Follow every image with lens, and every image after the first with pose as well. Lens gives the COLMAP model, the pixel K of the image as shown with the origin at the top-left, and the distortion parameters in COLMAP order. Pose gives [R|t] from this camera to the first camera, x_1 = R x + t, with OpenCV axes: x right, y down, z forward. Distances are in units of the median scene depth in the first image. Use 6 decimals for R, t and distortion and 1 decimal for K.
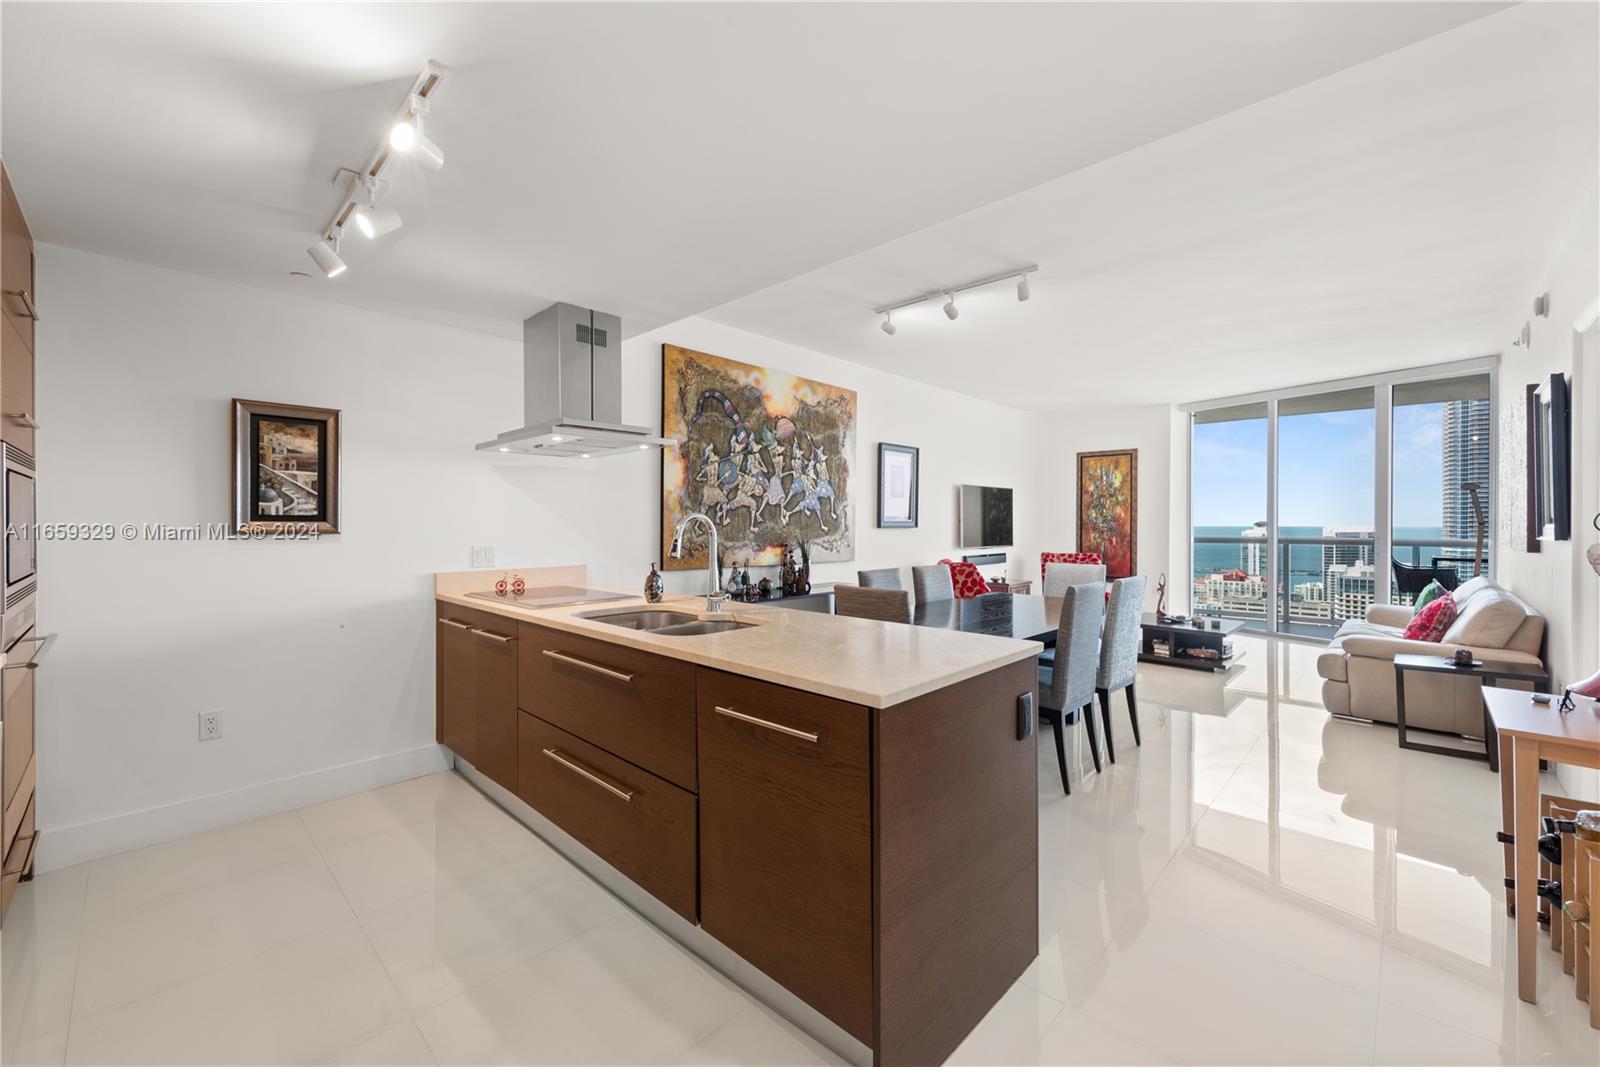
lens RADIAL K [[641.8, 0, 814.6], [0, 641.8, 525.8], [0, 0, 1]] dist [0.005310, -0.000014]
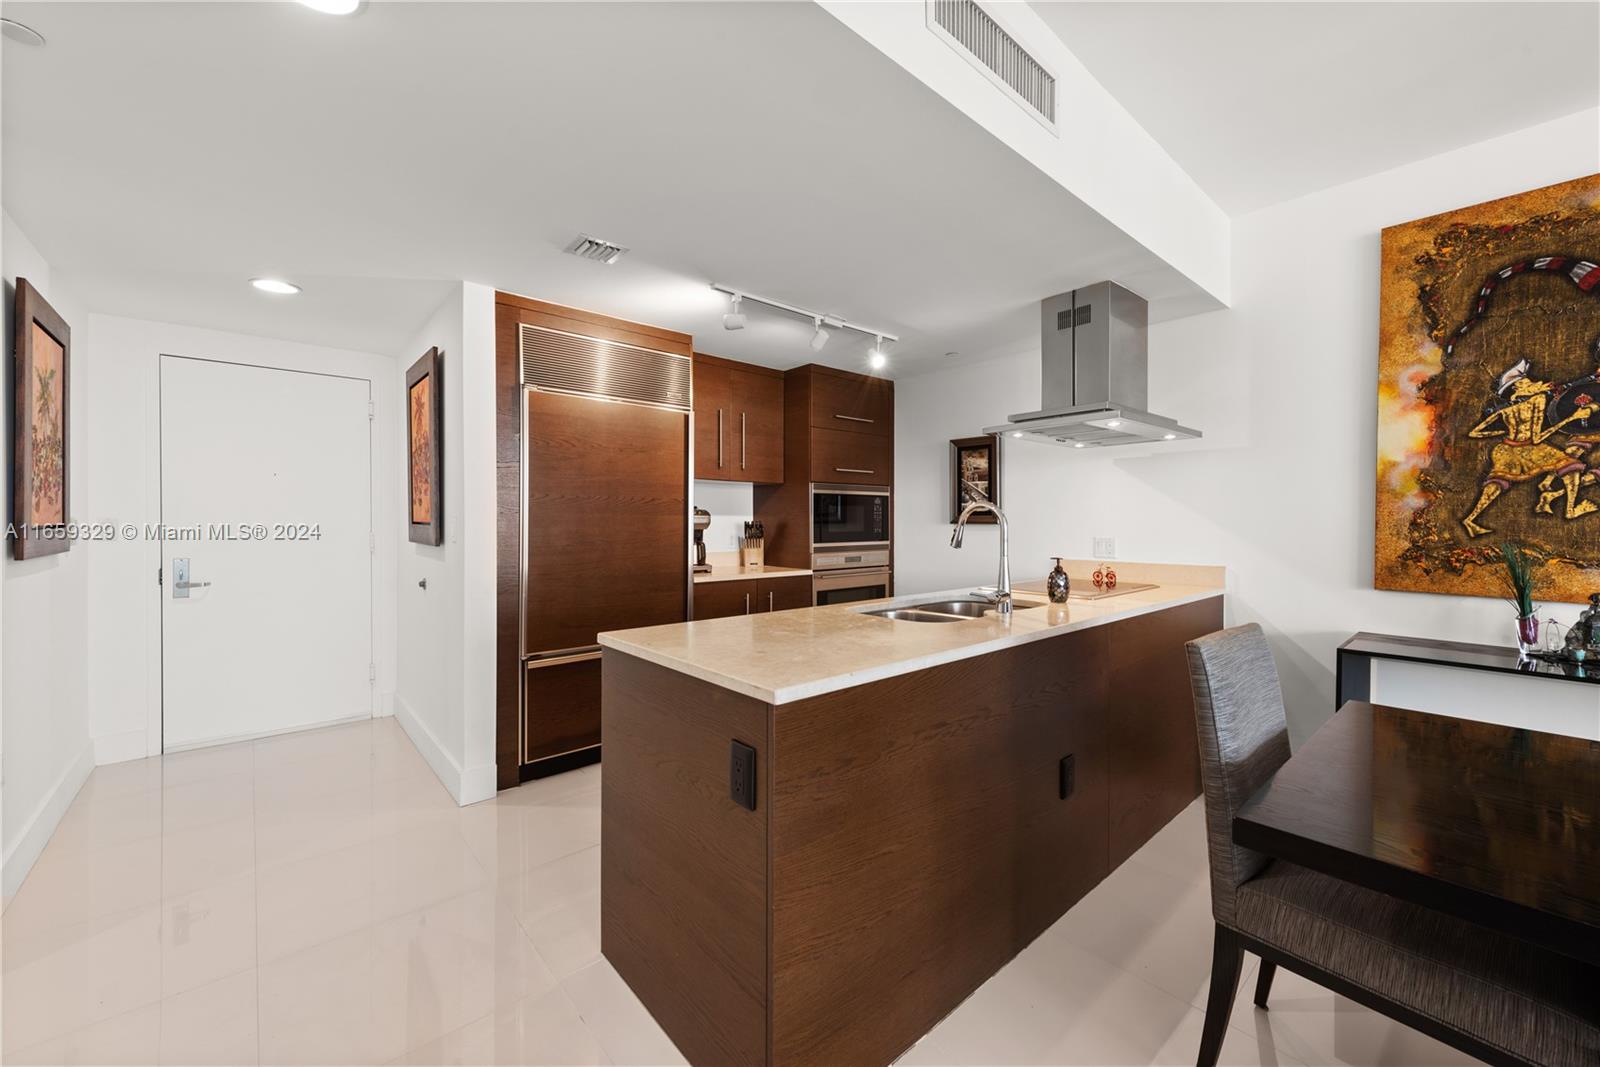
lens RADIAL K [[619.3, 0, 801.7], [0, 619.3, 525.6], [0, 0, 1]] dist [0.012435, -0.004191]
pose [[-0.104475, 0.006330, -0.994507, 0.390812], [-0.006073, 0.999957, 0.007002, 0.005585], [0.994509, 0.006771, -0.104432, 0.445408]]
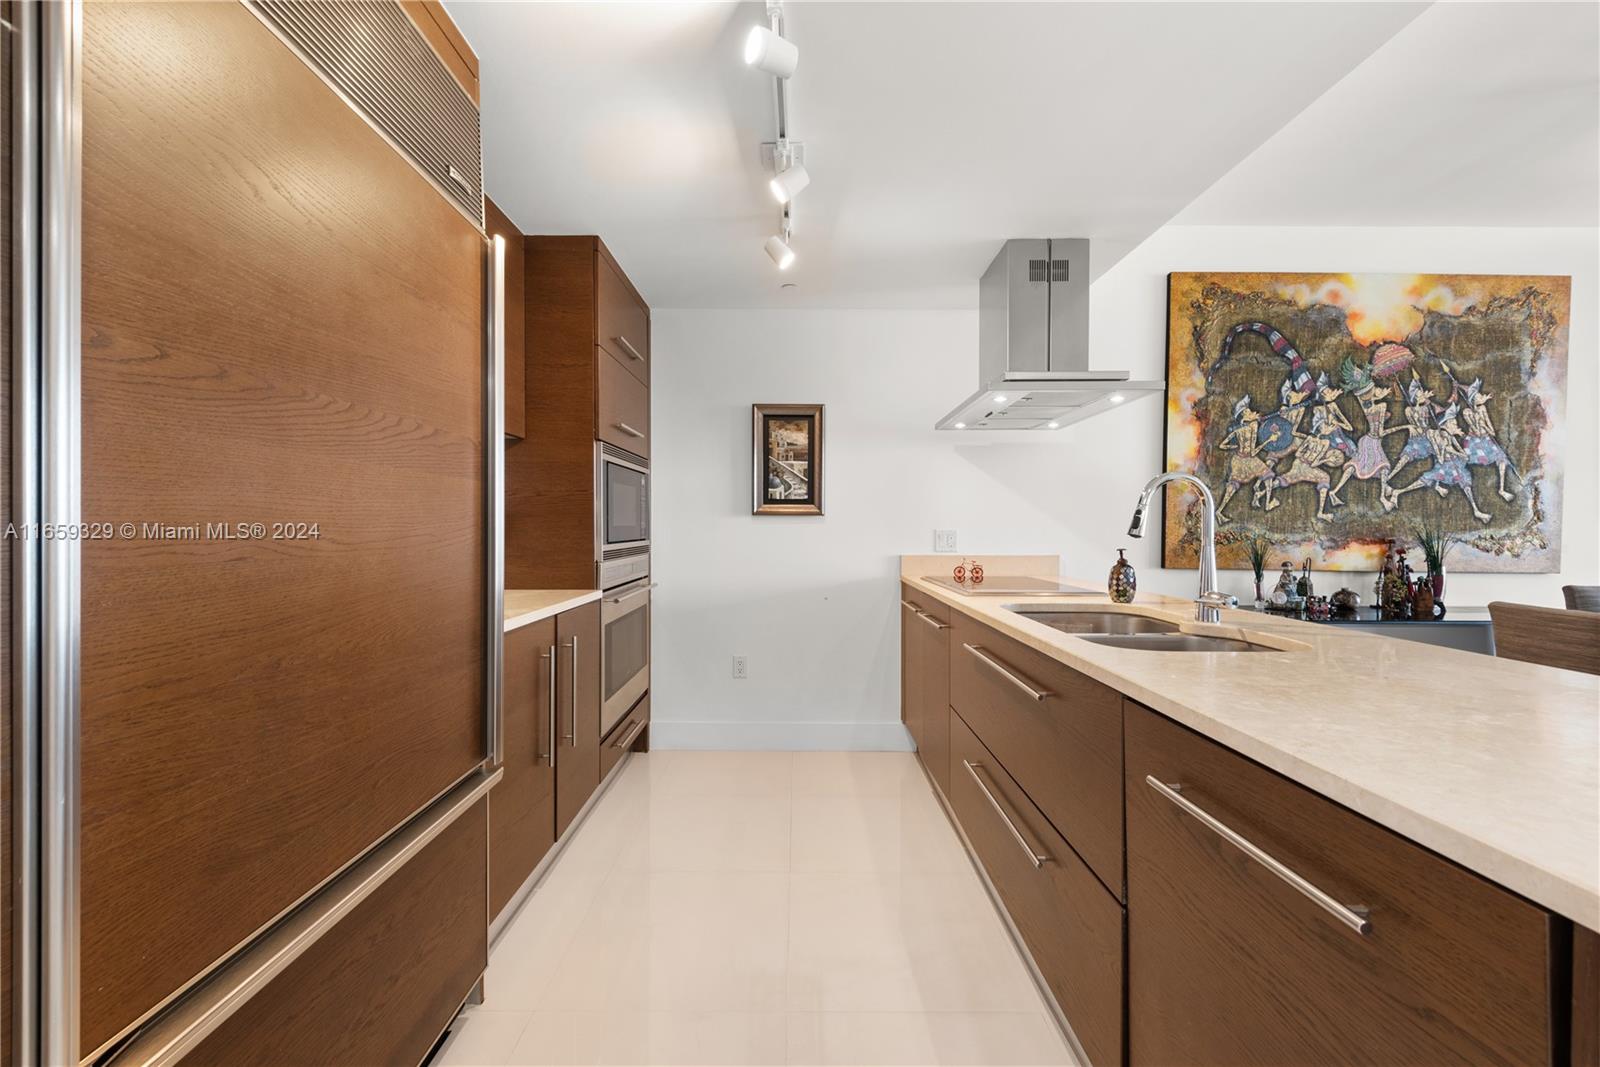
lens RADIAL K [[627.2, 0, 783.5], [0, 627.2, 535.6], [0, 0, 1]] dist [0.002901, -0.002999]
pose [[0.669511, 0.011122, -0.742719, 0.015499], [-0.005575, 0.999935, 0.009949, 0.022956], [0.742782, -0.002520, 0.669529, 0.136345]]
